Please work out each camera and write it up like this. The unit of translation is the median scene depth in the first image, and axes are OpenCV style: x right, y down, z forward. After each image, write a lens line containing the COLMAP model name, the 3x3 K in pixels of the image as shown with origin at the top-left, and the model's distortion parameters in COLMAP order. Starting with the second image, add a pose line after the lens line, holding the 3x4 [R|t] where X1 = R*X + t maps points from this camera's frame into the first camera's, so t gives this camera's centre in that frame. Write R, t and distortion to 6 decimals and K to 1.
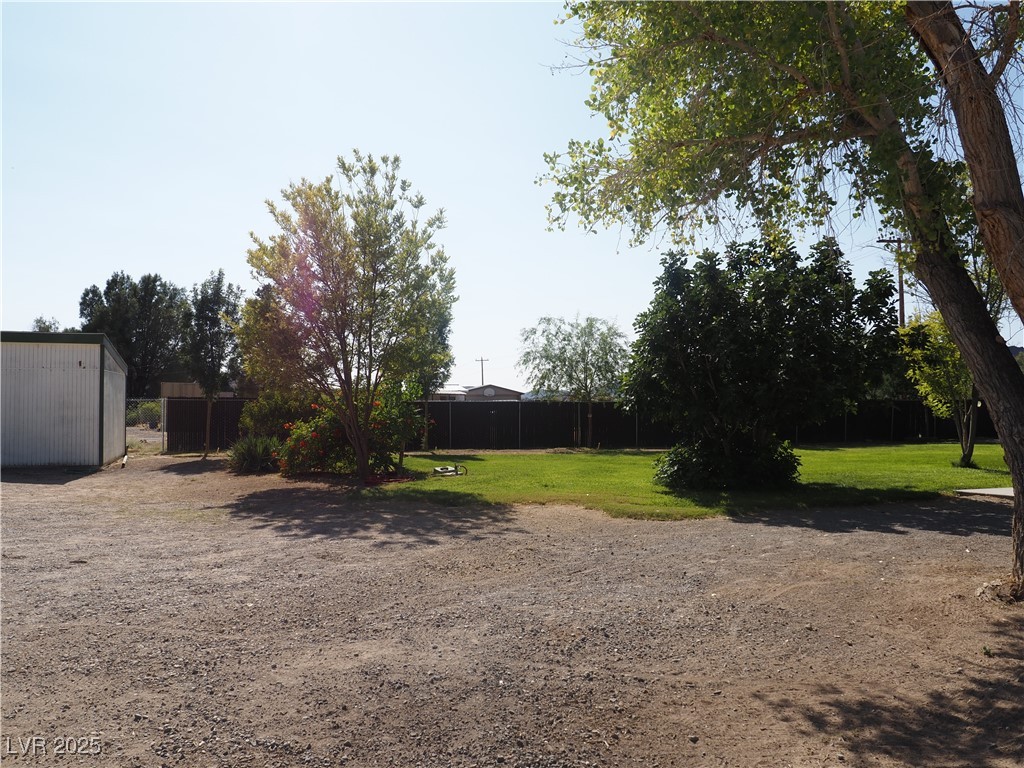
lens RADIAL K [[858.9, 0, 507.9], [0, 858.9, 383.4], [0, 0, 1]] dist [-0.060344, 0.031145]
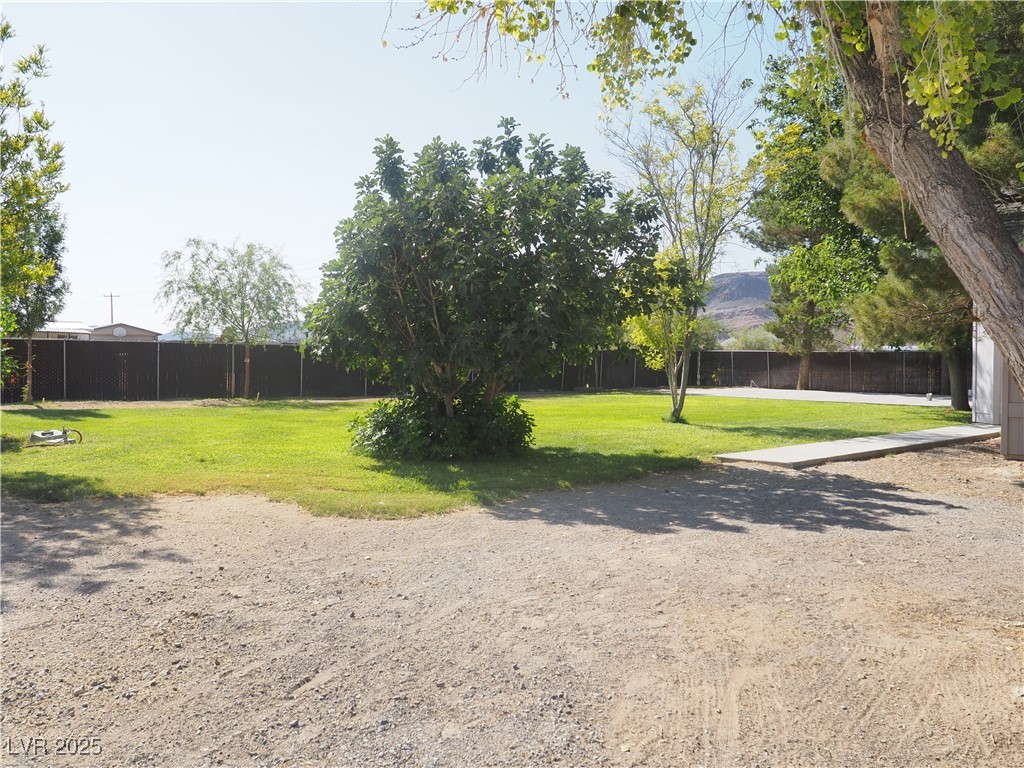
lens RADIAL K [[858.9, 0, 507.9], [0, 858.9, 383.4], [0, 0, 1]] dist [-0.060344, 0.031145]
pose [[0.918532, 0.003672, 0.395330, -0.001919], [-0.028684, 0.997940, 0.057378, 0.009442], [-0.394306, -0.064043, 0.916745, 0.266654]]
